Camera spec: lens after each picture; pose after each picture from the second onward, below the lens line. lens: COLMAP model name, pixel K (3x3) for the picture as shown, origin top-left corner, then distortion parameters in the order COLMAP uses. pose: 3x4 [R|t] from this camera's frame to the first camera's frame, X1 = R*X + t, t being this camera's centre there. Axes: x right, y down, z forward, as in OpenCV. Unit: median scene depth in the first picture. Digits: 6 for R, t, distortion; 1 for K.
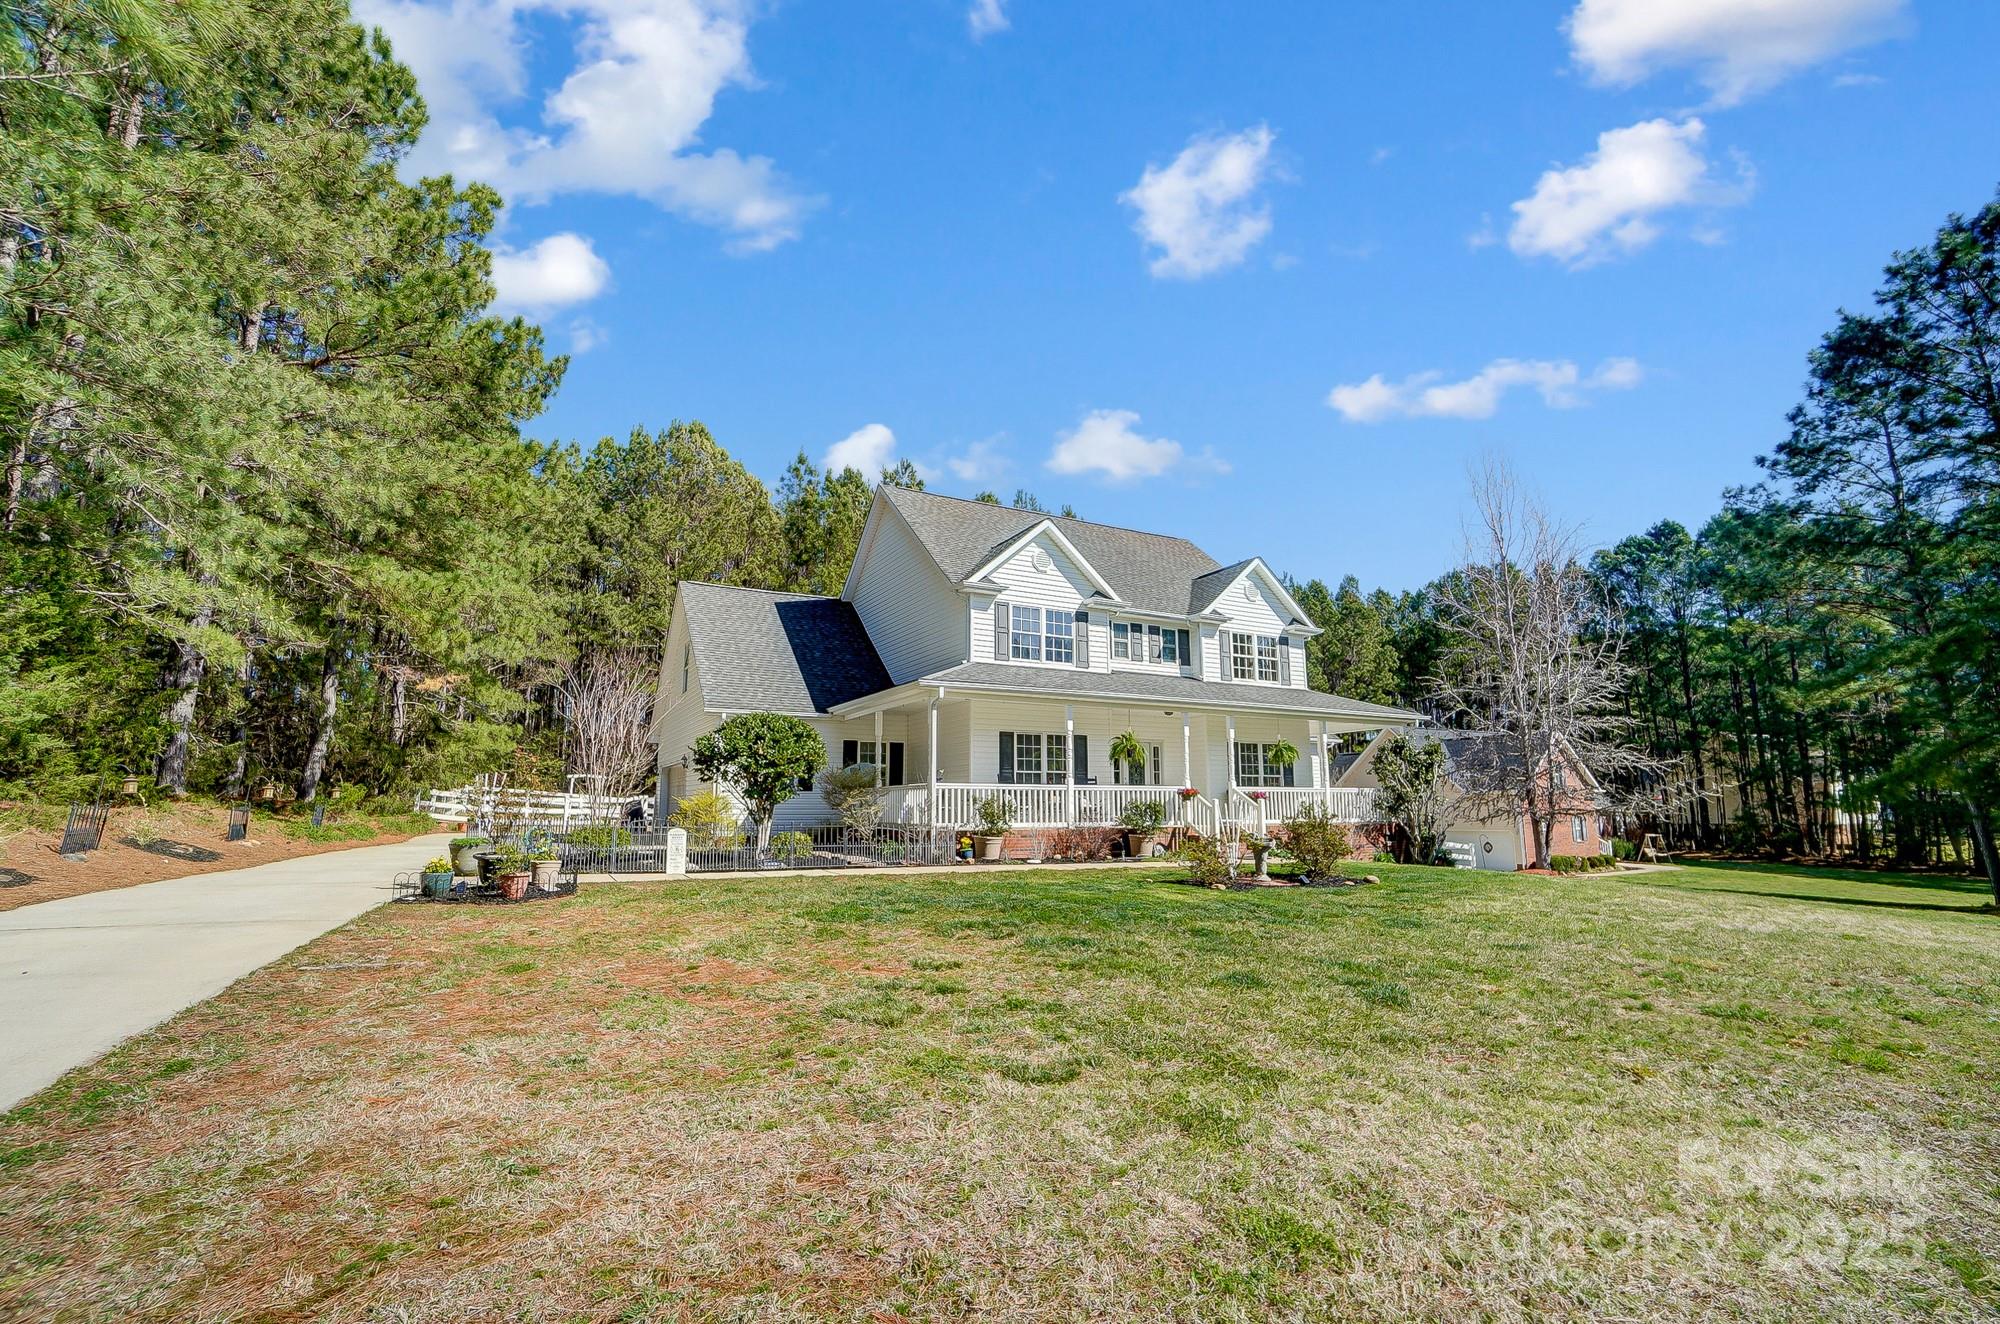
lens RADIAL K [[904.2, 0, 1000.7], [0, 904.2, 647.2], [0, 0, 1]] dist [-0.054797, 0.021251]
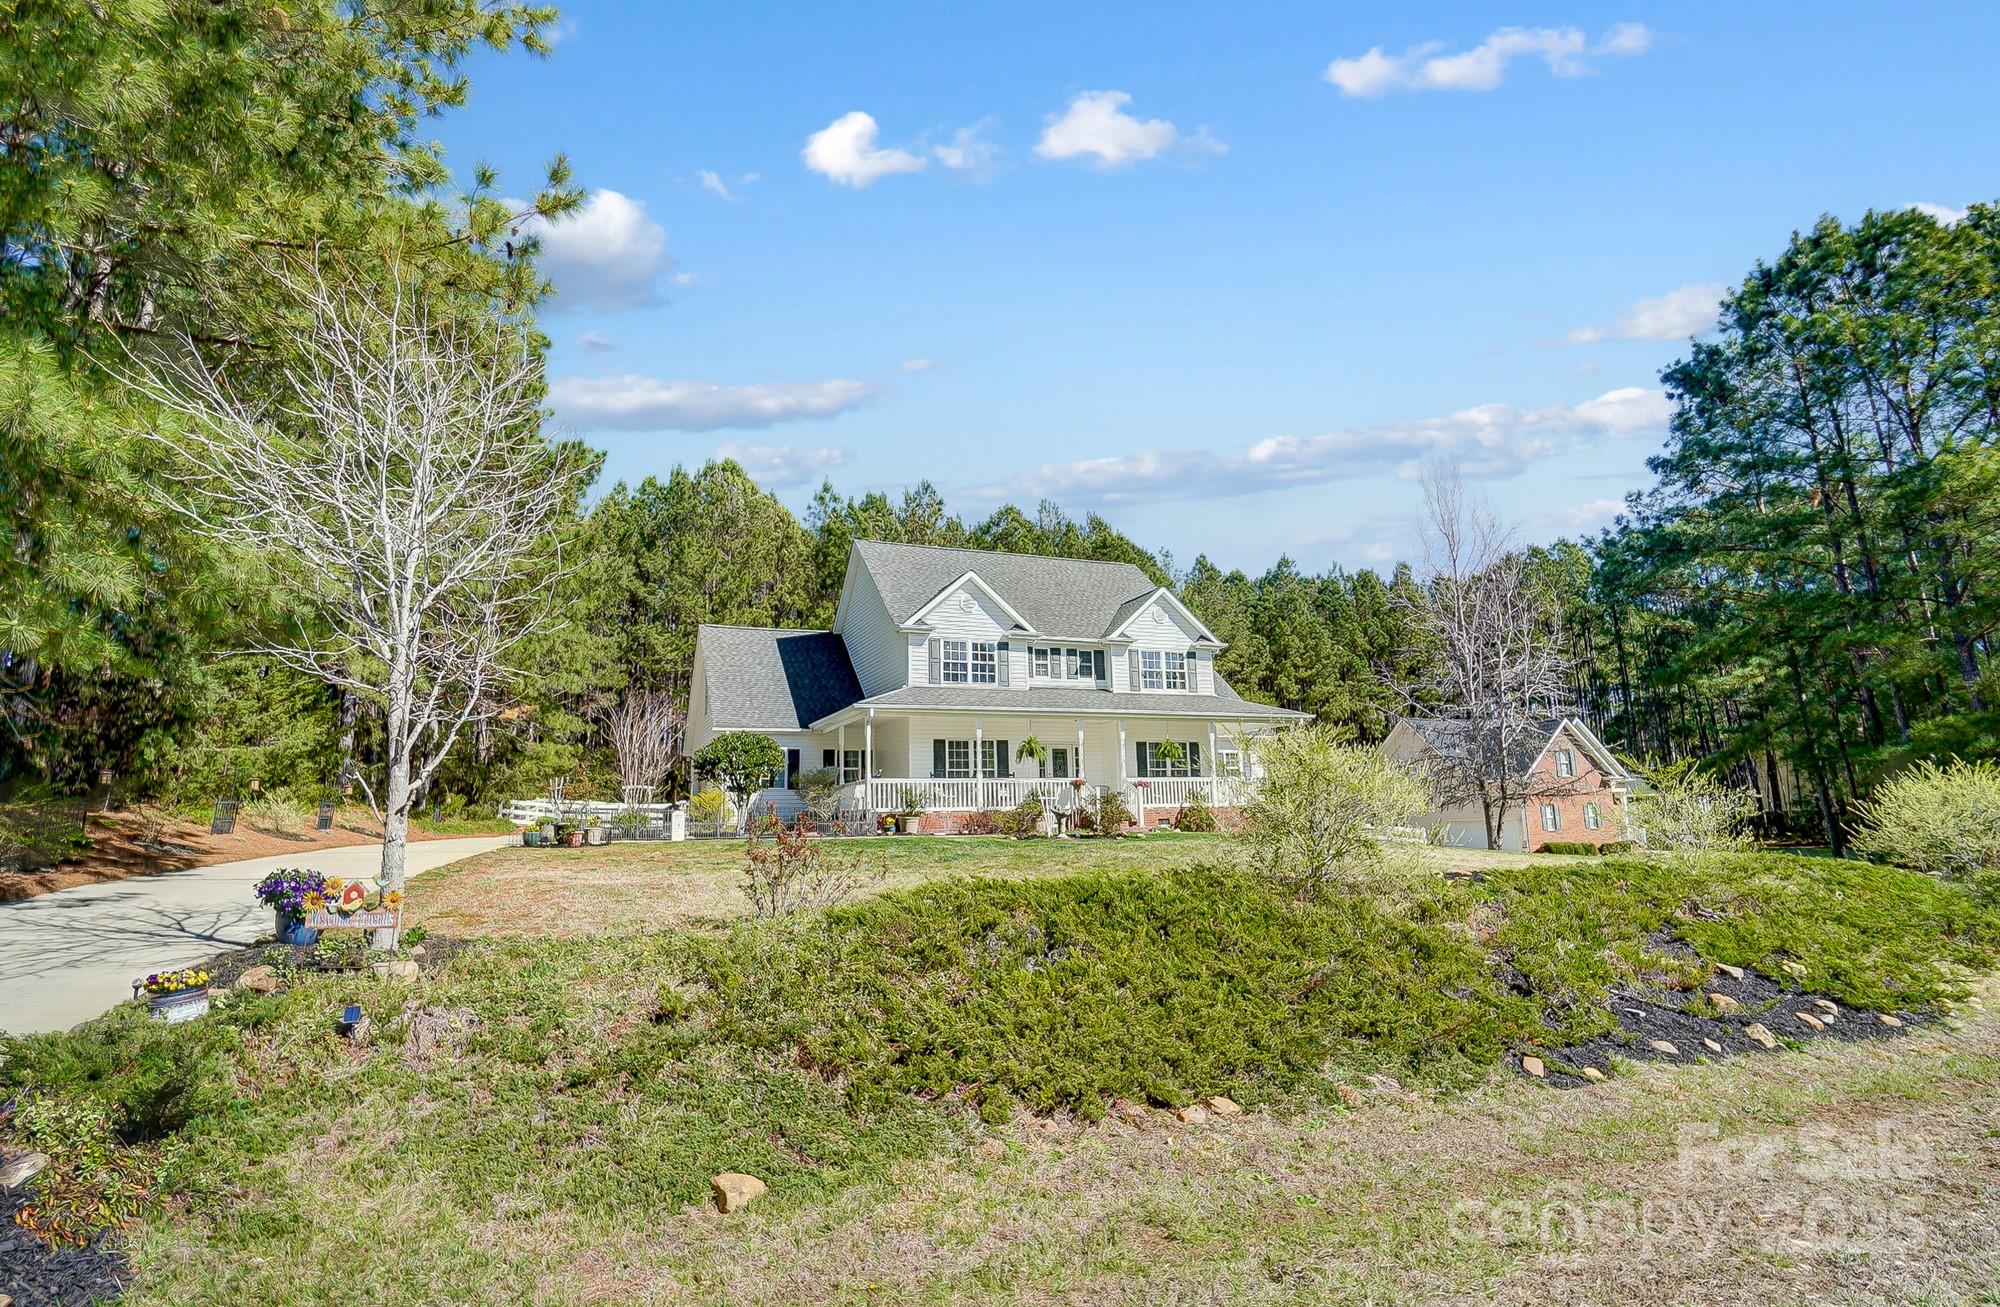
lens RADIAL K [[1017.4, 0, 1005.7], [0, 1017.4, 621.5], [0, 0, 1]] dist [-0.037874, 0.000100]
pose [[0.994474, -0.040618, -0.096804, 0.214719], [0.038857, 0.999044, -0.020005, -0.036072], [0.097524, 0.016133, 0.995102, -0.381635]]
